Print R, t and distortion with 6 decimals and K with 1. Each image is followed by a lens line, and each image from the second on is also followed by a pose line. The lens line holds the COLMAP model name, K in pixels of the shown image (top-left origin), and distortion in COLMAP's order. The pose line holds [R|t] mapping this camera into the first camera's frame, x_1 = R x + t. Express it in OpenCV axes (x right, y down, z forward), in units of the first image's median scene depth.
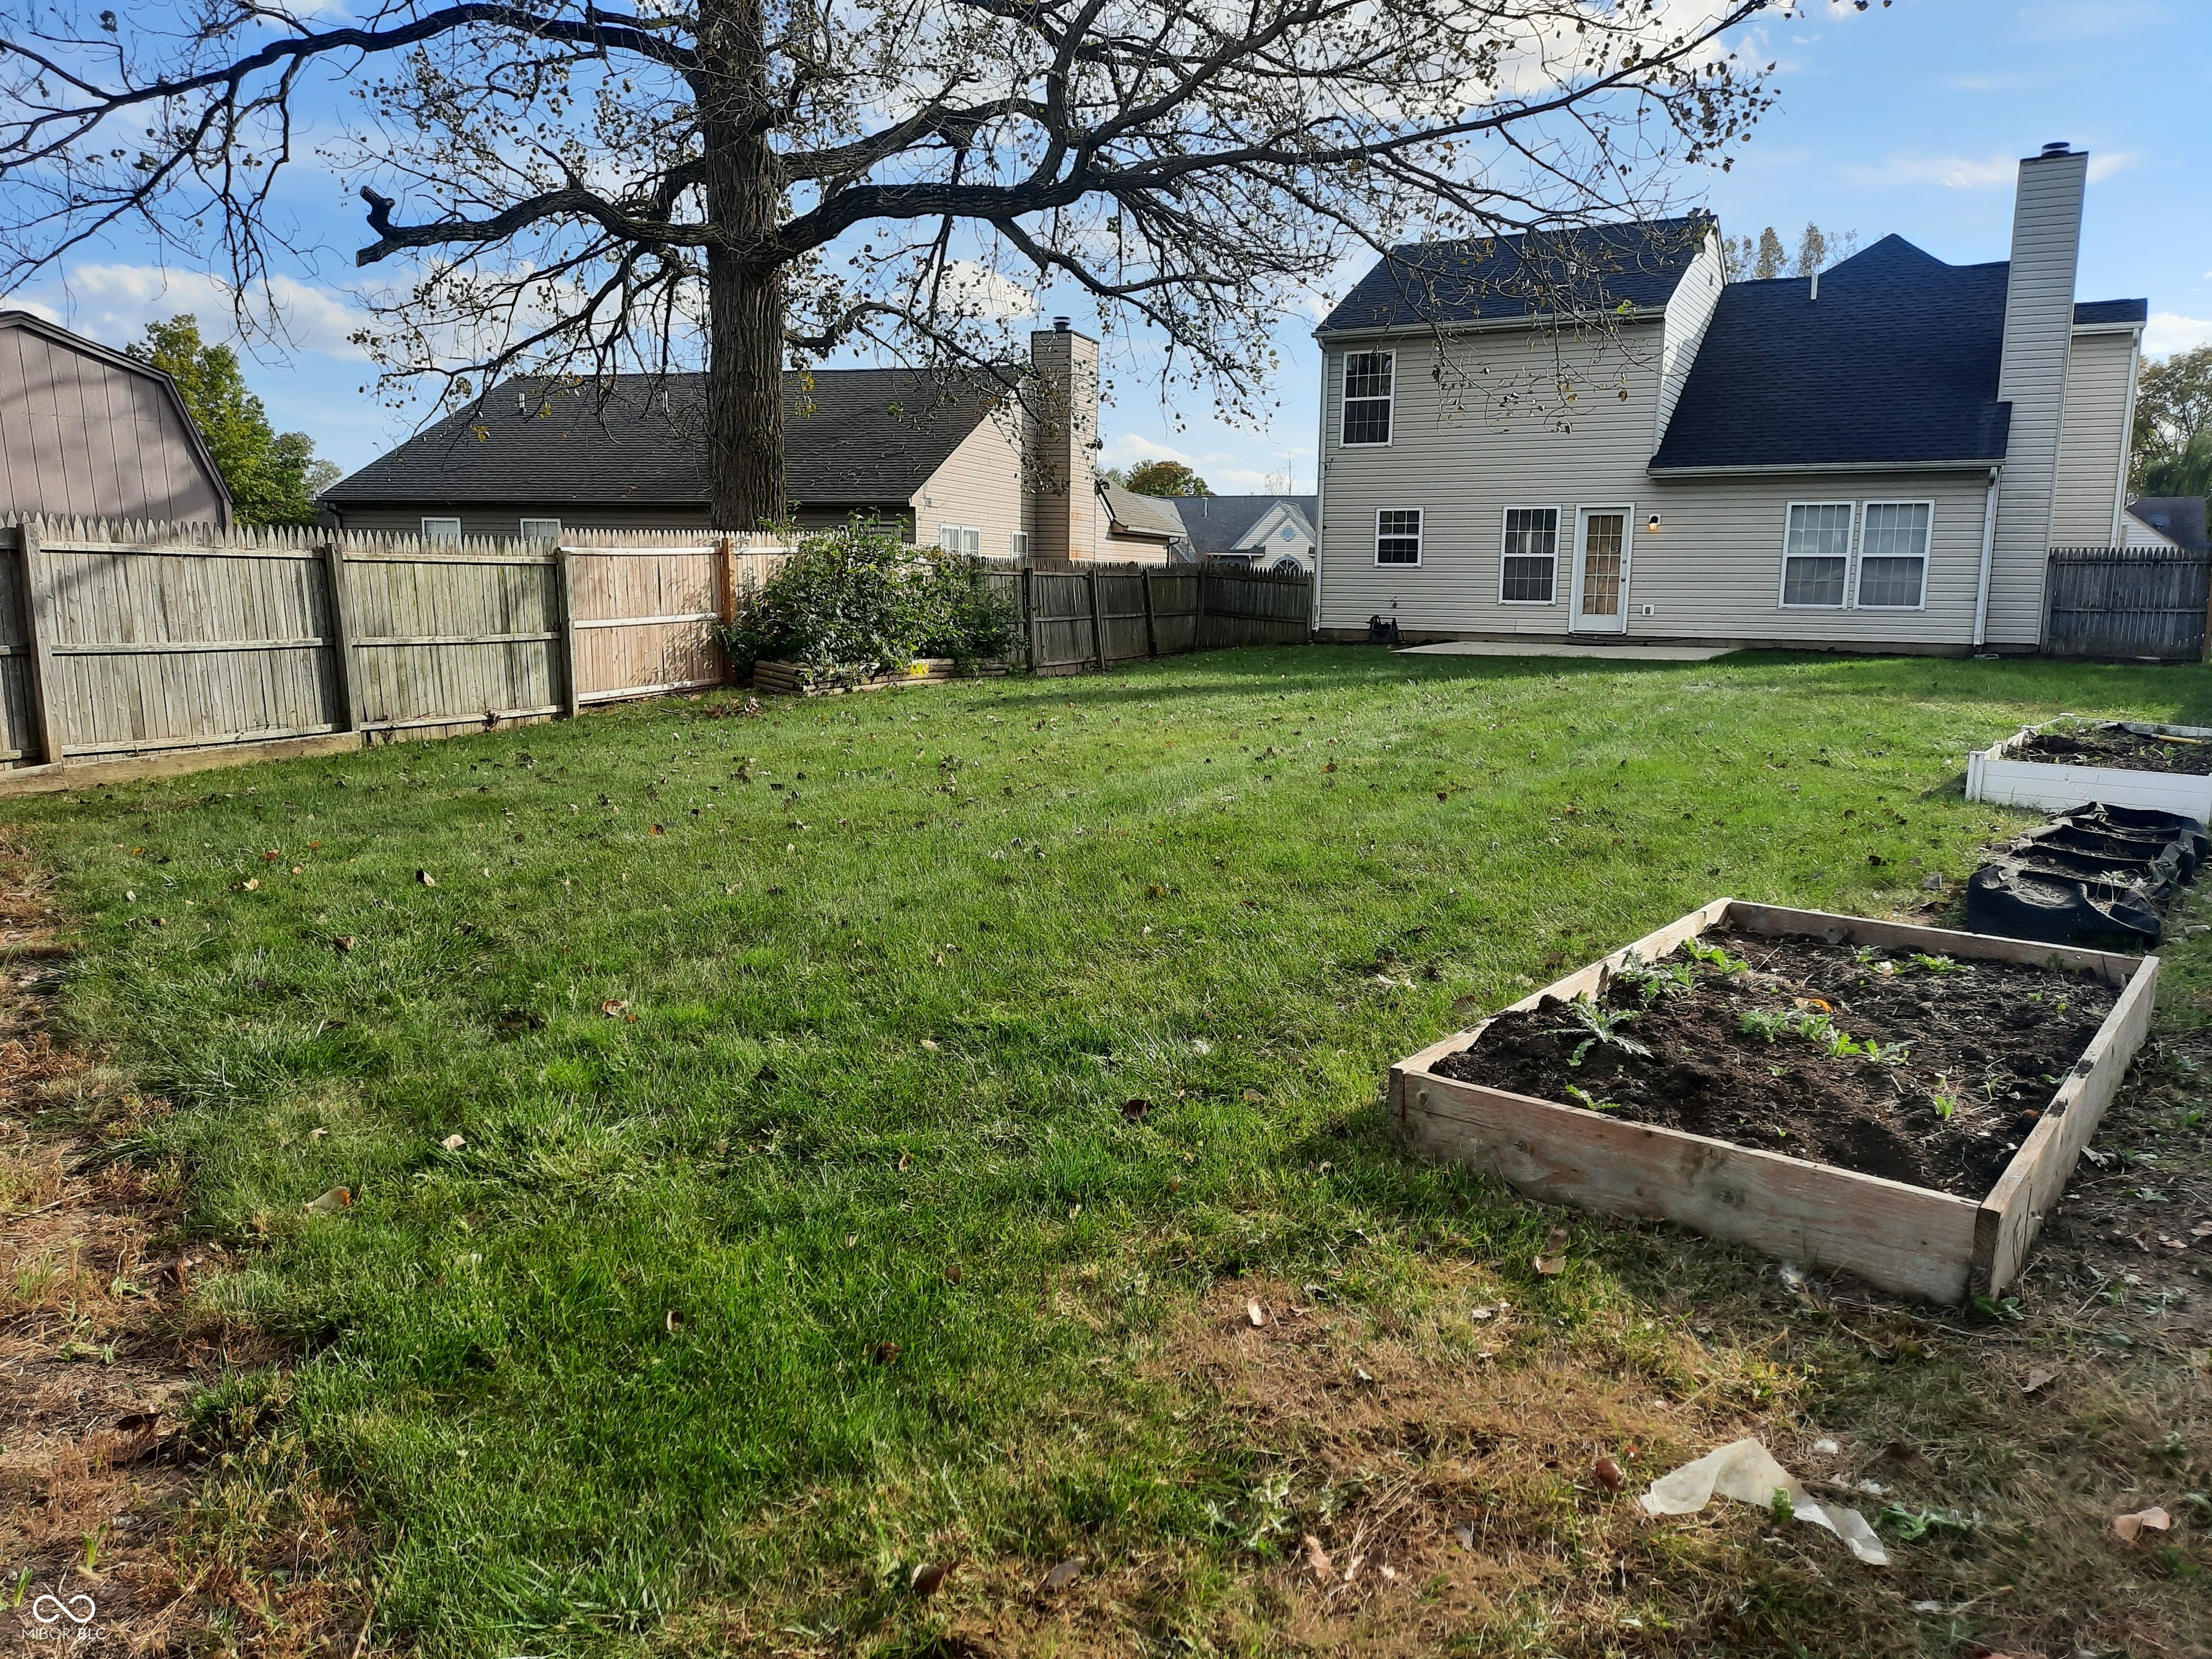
lens RADIAL K [[1639.3, 0, 1118.9], [0, 1639.3, 824.0], [0, 0, 1]] dist [0.076592, -0.087552]
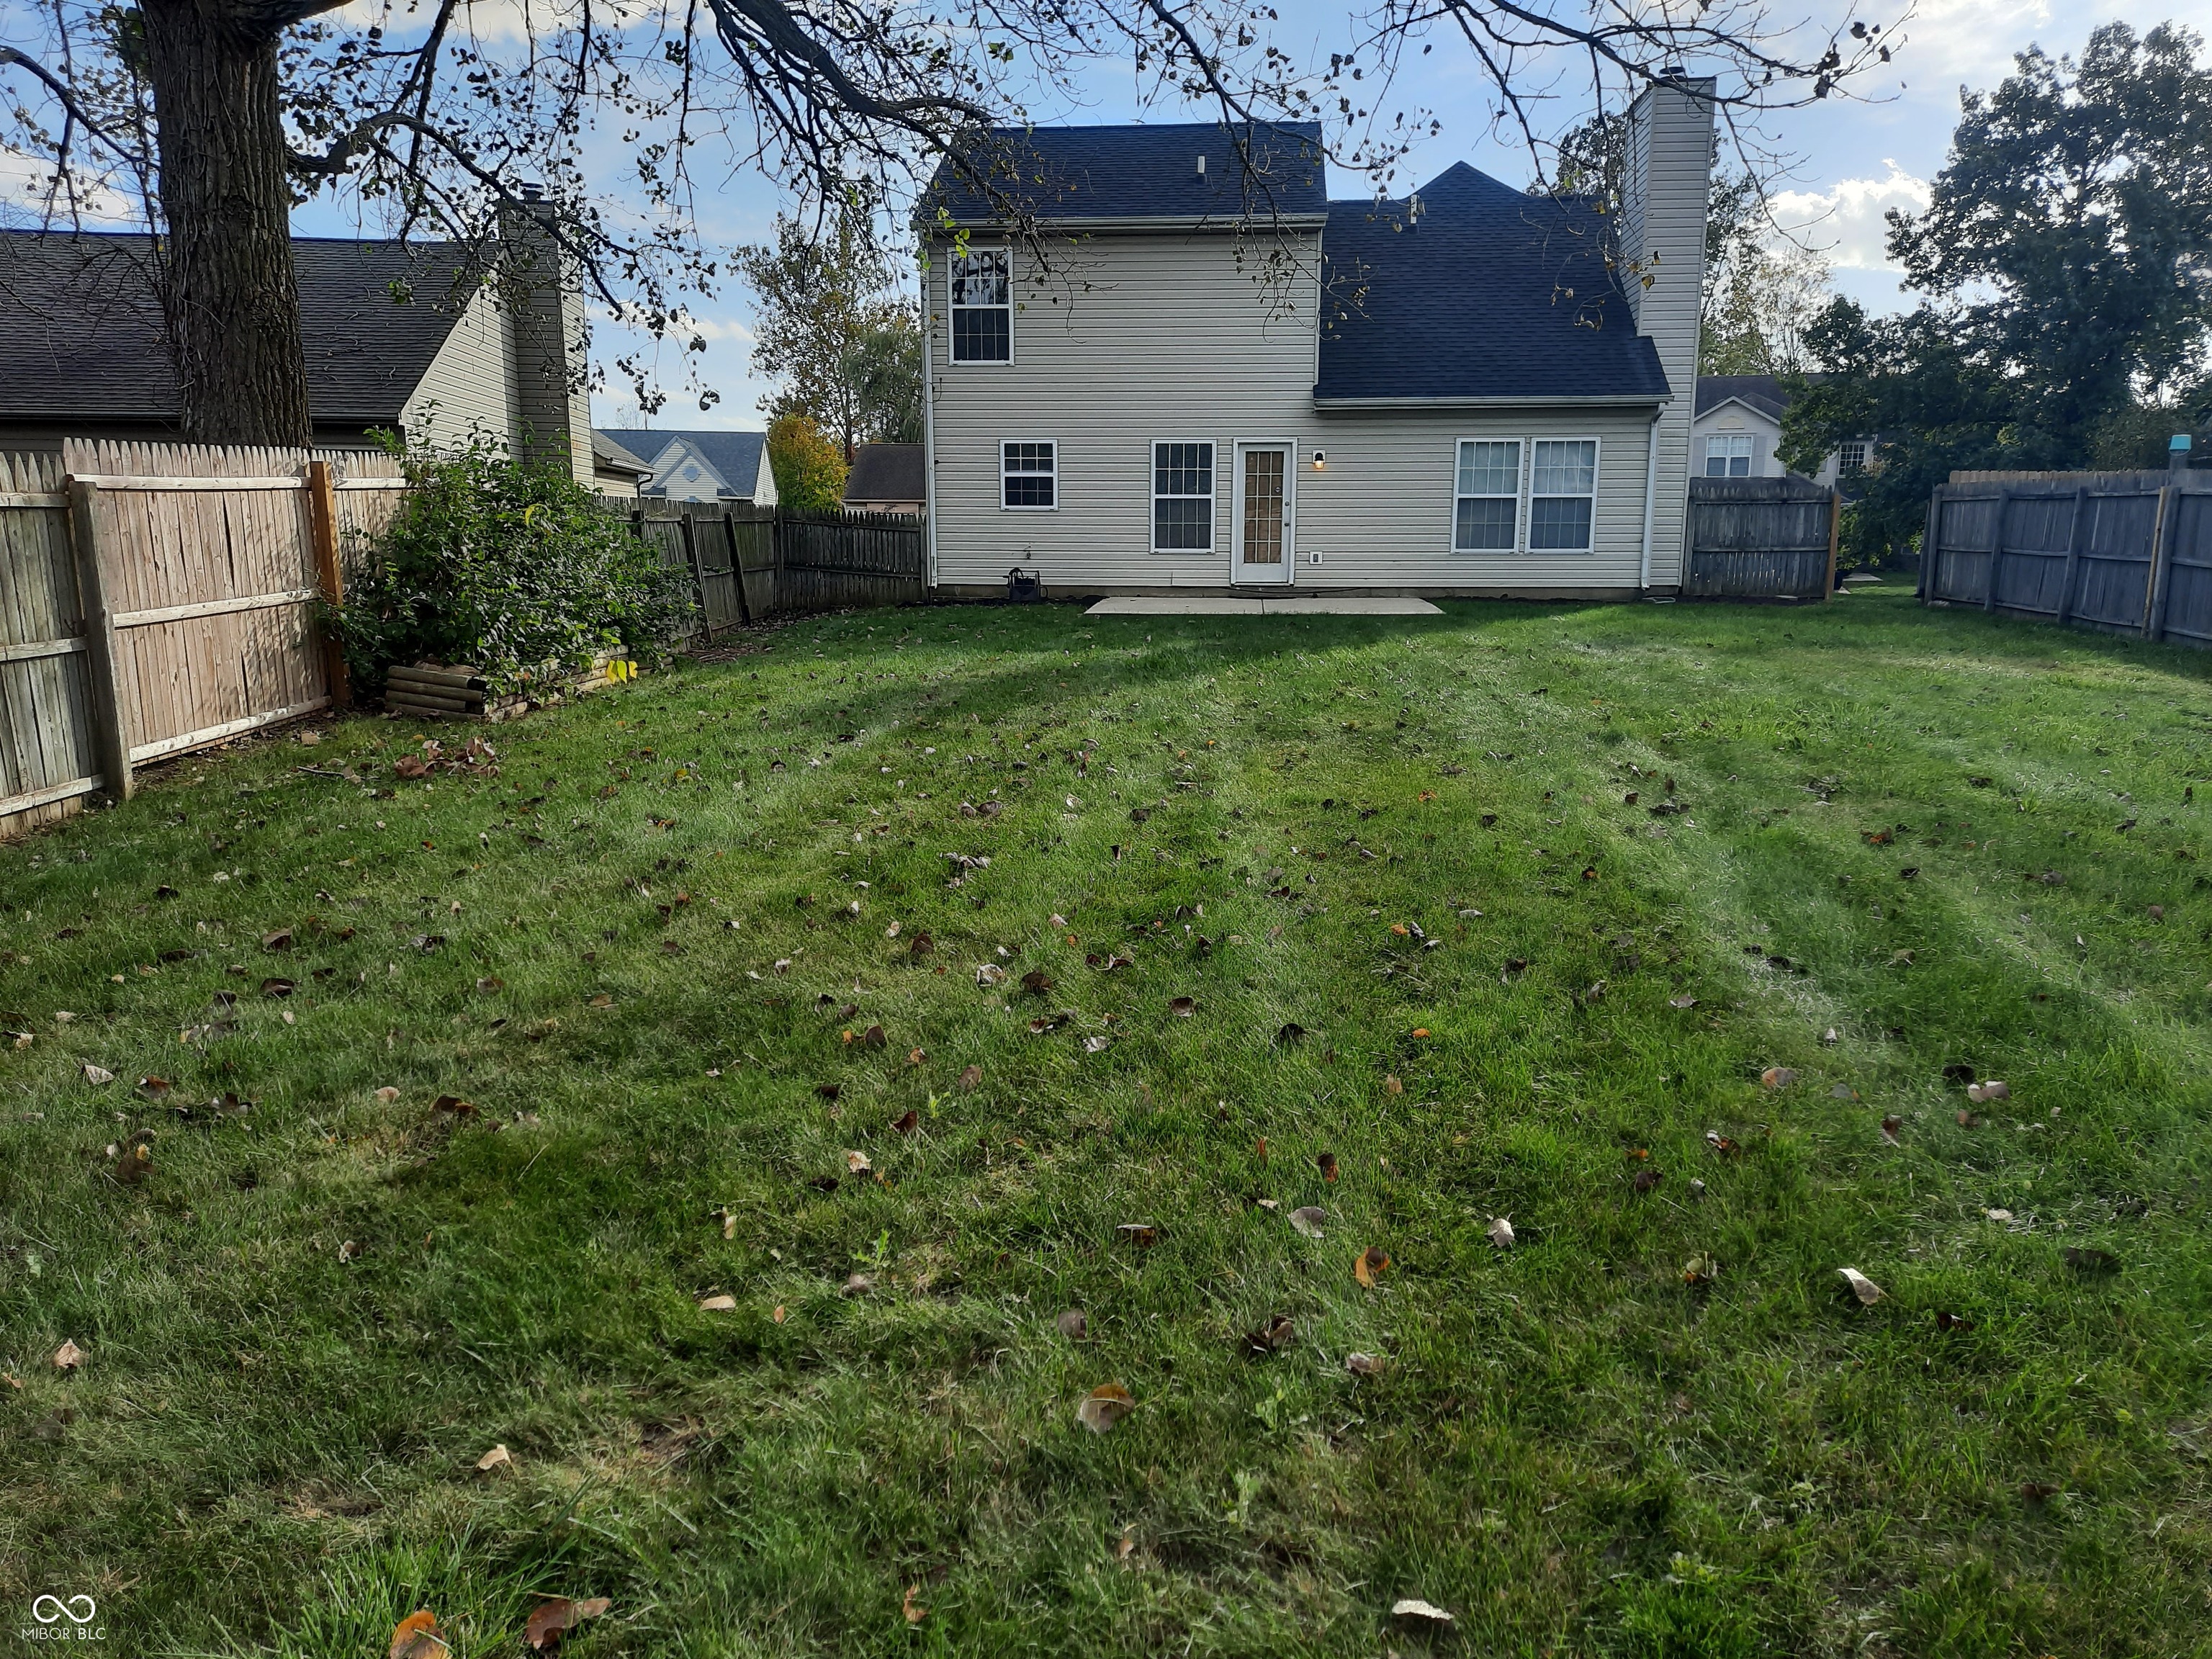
lens RADIAL K [[1622.8, 0, 1129.6], [0, 1622.8, 835.3], [0, 0, 1]] dist [0.076427, -0.081460]
pose [[0.912300, -0.084911, 0.400624, -0.207431], [0.068419, 0.996122, 0.055323, -0.049523], [-0.403767, -0.023061, 0.914571, 0.320278]]
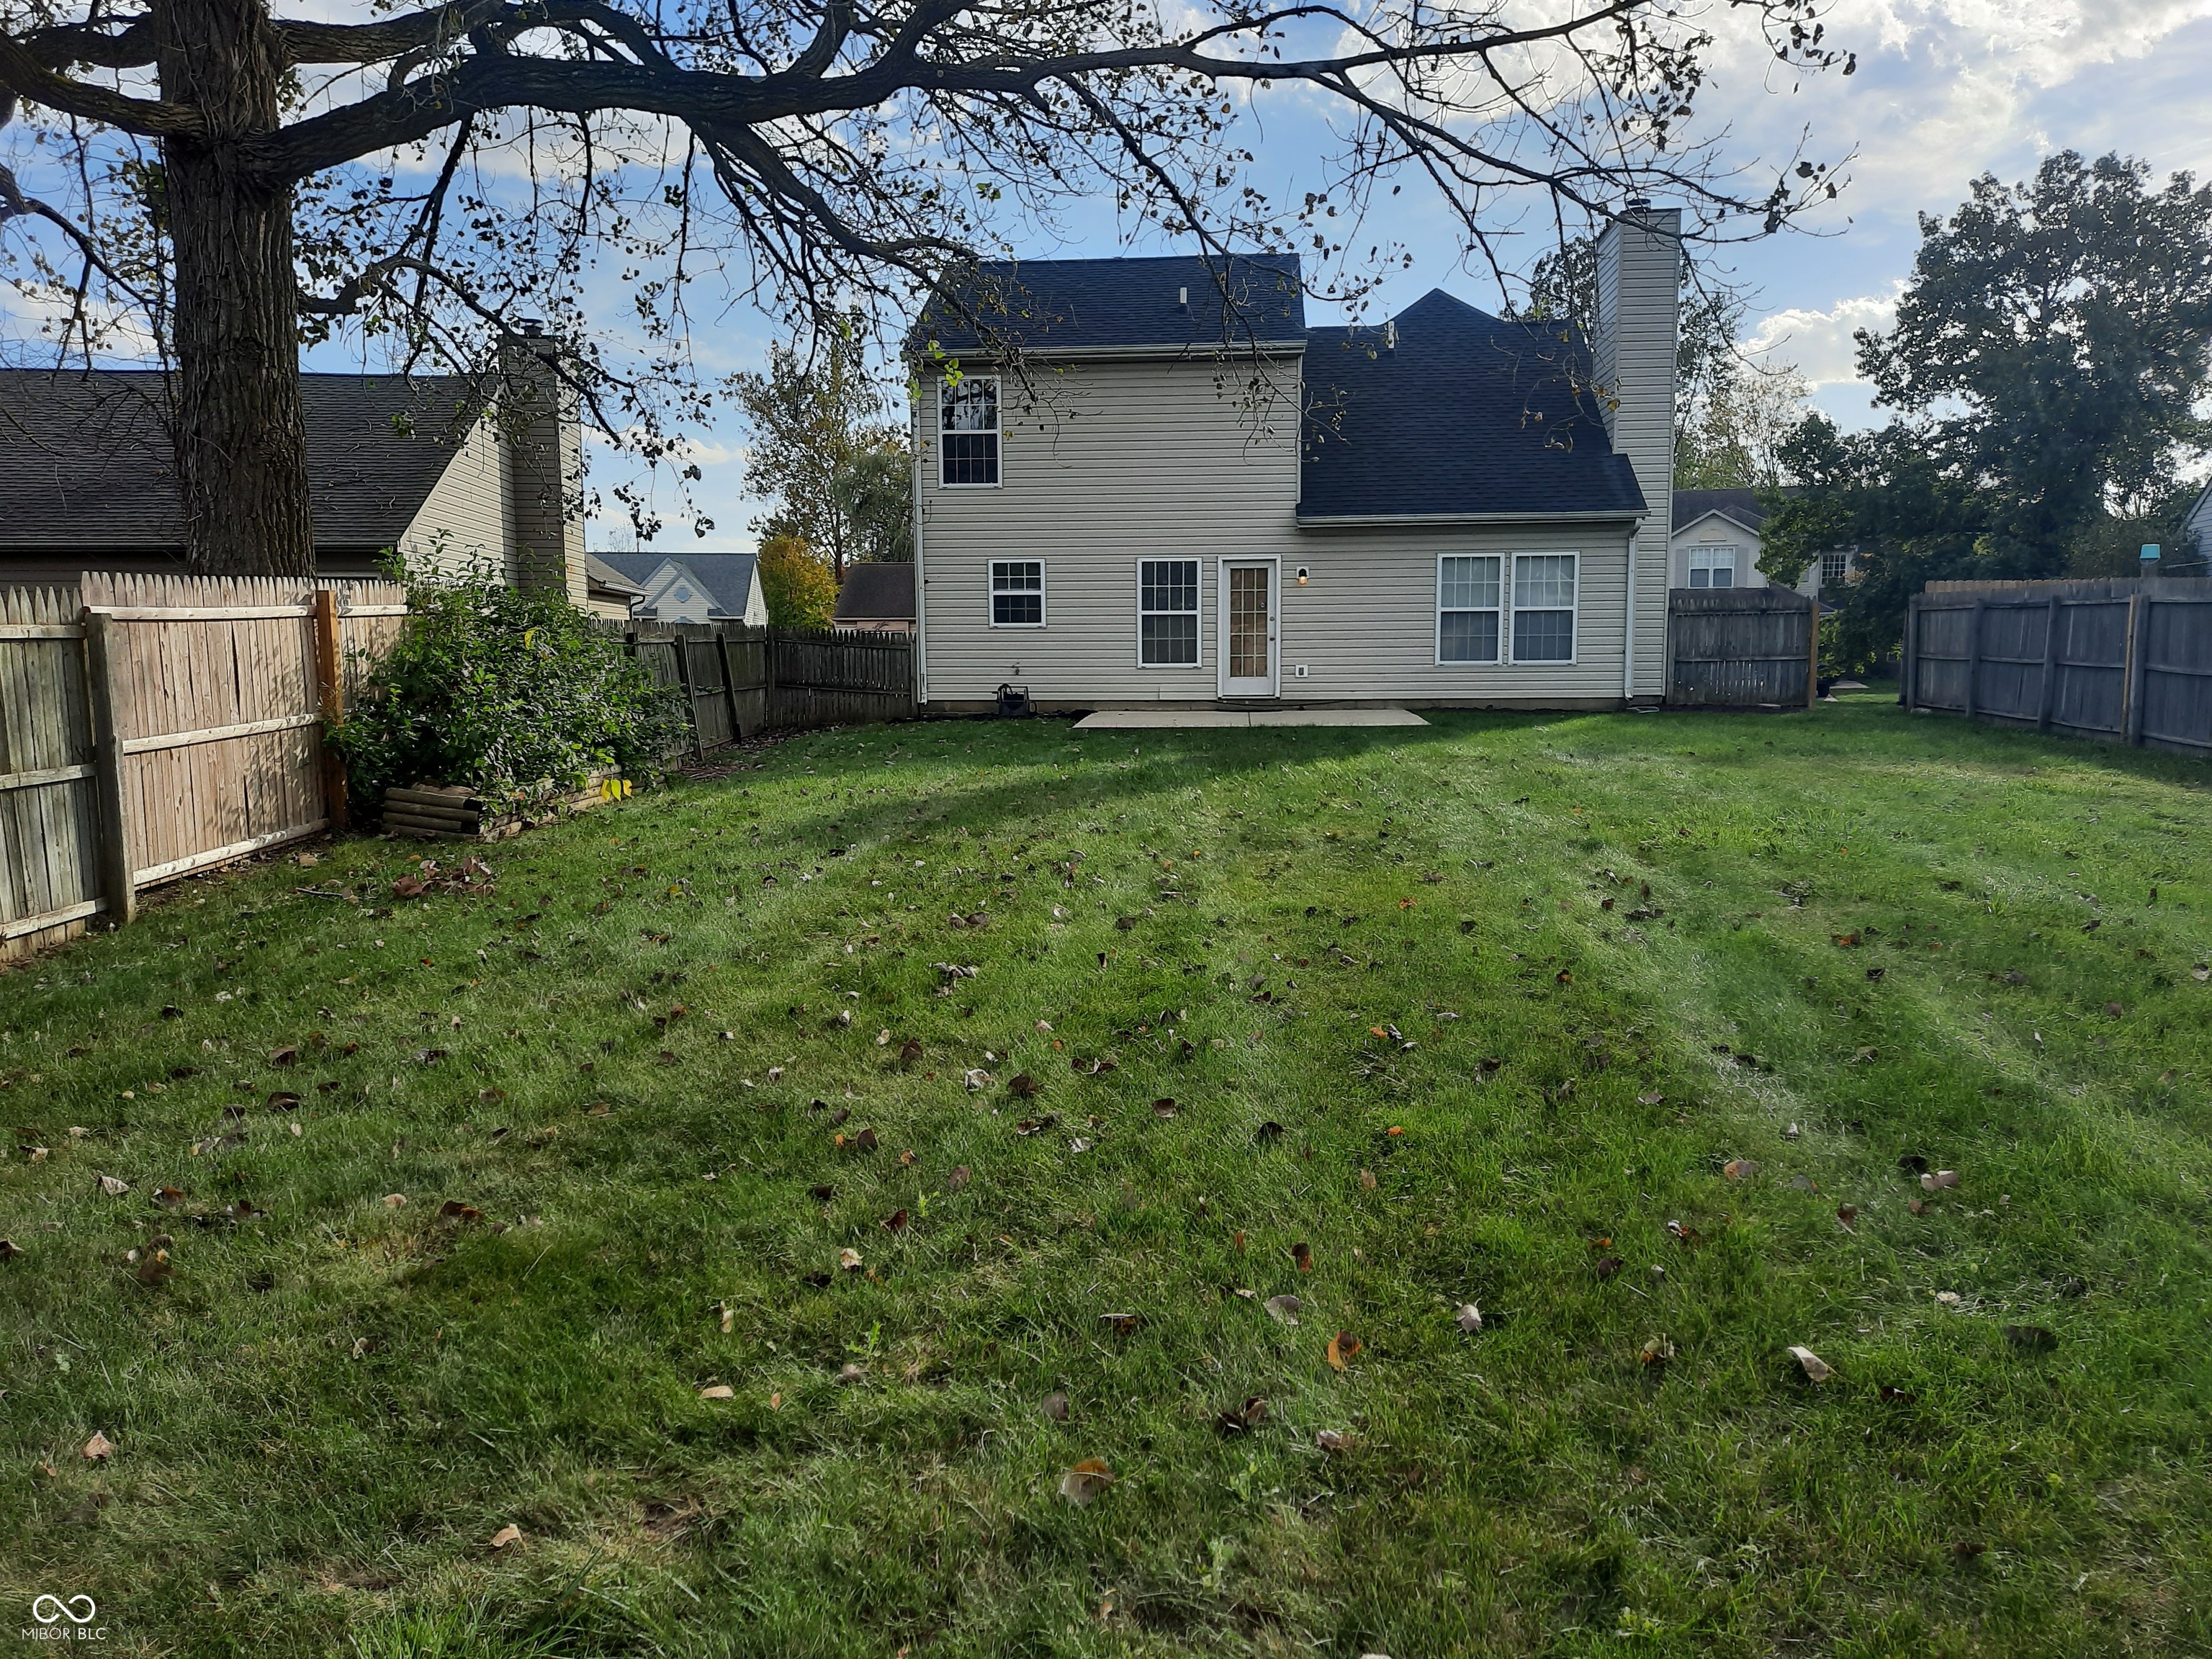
lens RADIAL K [[1639.3, 0, 1118.9], [0, 1639.3, 824.0], [0, 0, 1]] dist [0.076592, -0.087552]
pose [[0.912113, -0.063224, 0.405034, -0.210822], [0.078444, 0.996696, -0.021070, -0.048864], [-0.402364, 0.050991, 0.914059, 0.309403]]
